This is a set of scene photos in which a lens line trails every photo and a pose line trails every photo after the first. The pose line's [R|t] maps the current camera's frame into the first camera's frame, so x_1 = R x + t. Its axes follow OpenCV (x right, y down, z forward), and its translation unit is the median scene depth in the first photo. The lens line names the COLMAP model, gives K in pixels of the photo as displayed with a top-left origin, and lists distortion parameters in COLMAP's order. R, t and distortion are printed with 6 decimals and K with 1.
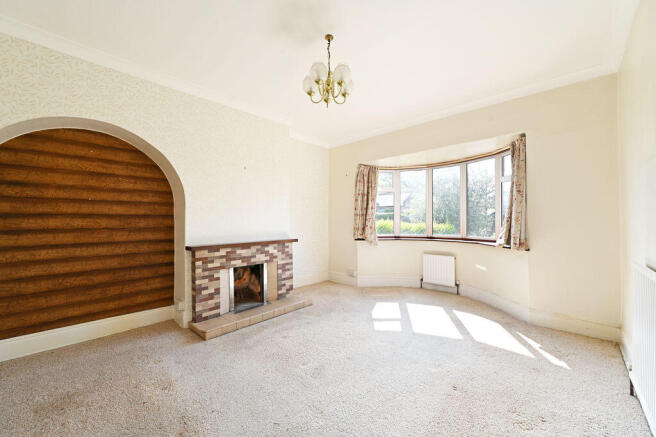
lens RADIAL K [[257.1, 0, 325.3], [0, 257.1, 216.3], [0, 0, 1]] dist [-0.001554, 0.000002]
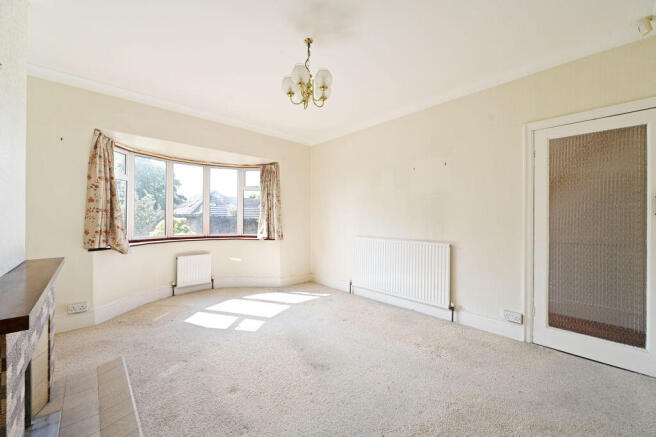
lens RADIAL K [[257.1, 0, 325.2], [0, 257.1, 222.3], [0, 0, 1]] dist [-0.001554, 0.000002]
pose [[0.070639, -0.001469, 0.997501, -0.533502], [-0.020824, 0.999779, 0.002947, 0.012439], [-0.997285, -0.020981, 0.070593, 0.465740]]
